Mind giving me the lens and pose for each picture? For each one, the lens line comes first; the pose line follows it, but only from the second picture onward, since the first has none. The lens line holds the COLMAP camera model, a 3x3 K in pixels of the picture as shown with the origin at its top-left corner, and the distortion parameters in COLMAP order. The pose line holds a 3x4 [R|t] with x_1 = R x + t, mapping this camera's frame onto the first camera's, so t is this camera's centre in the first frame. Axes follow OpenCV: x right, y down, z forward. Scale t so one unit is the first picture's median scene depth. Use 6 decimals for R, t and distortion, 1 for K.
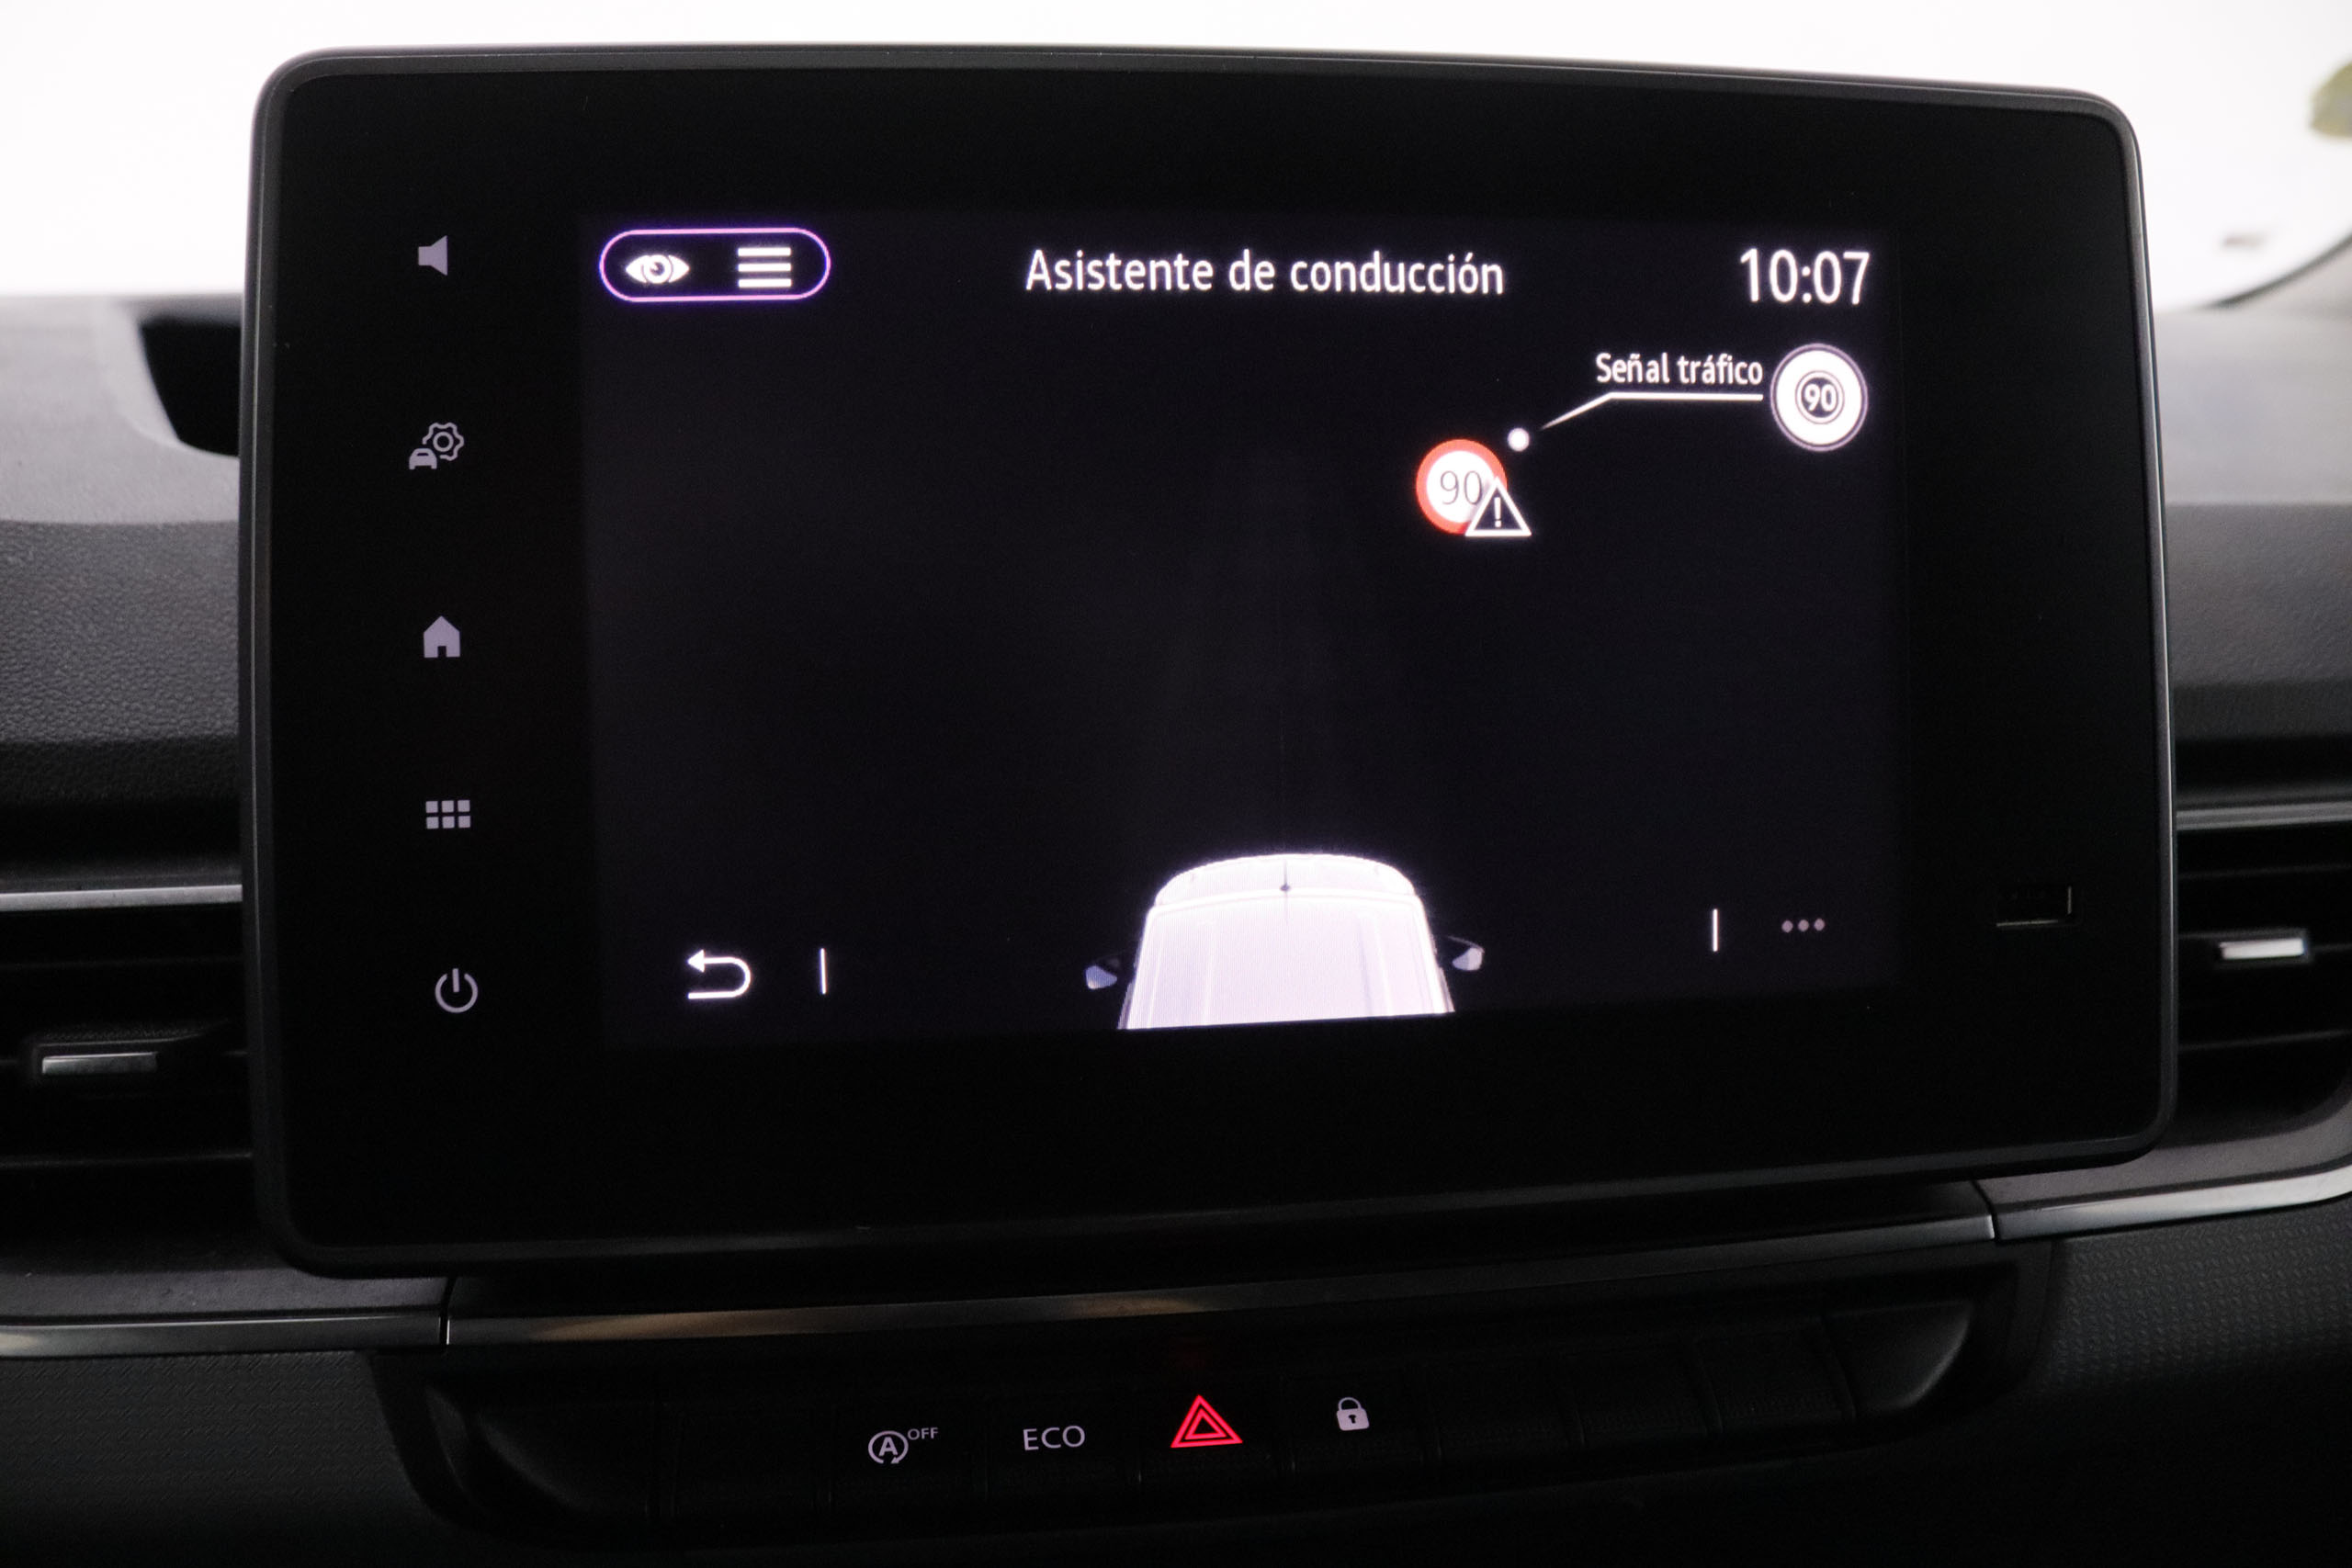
lens RADIAL K [[2140.4, 0, 1176.0], [0, 2140.4, 784.0], [0, 0, 1]] dist [-0.181156, 0.108816]
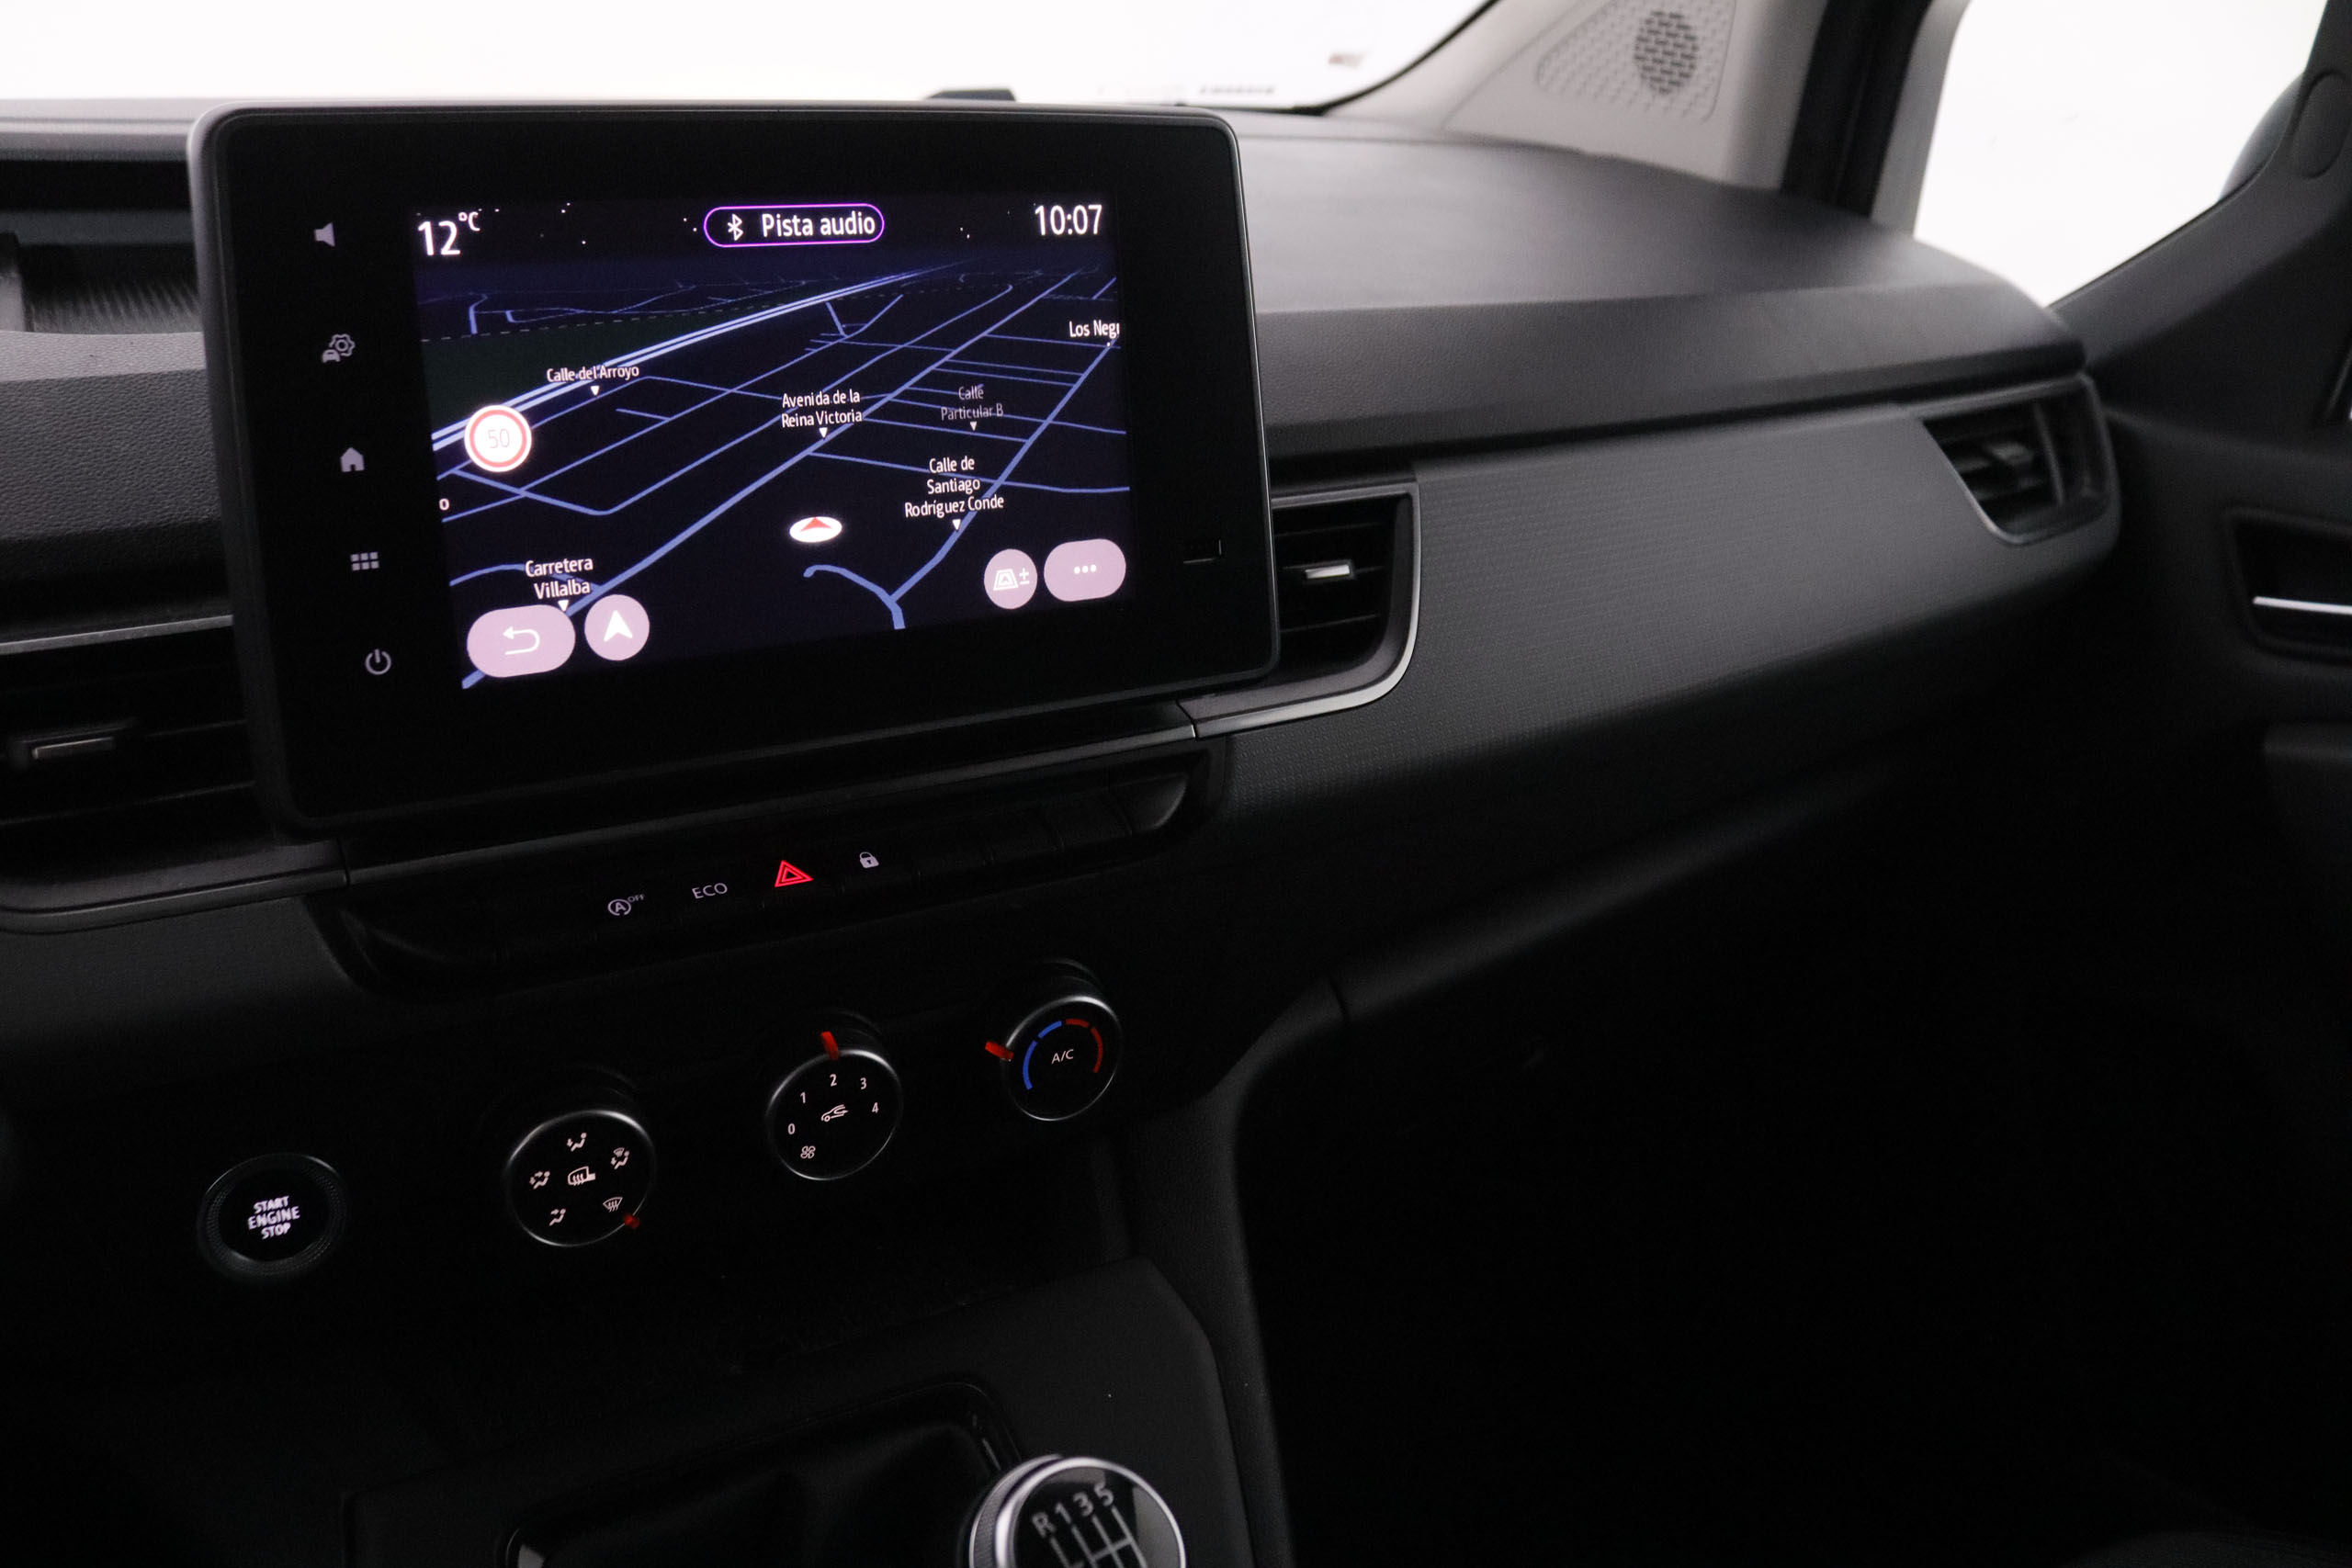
lens RADIAL K [[2140.4, 0, 1176.0], [0, 2140.4, 784.0], [0, 0, 1]] dist [-0.181156, 0.108816]
pose [[0.916674, -0.108801, 0.384541, -0.386870], [0.059391, 0.988630, 0.138142, -0.001542], [-0.395199, -0.103793, 0.912713, -0.800896]]
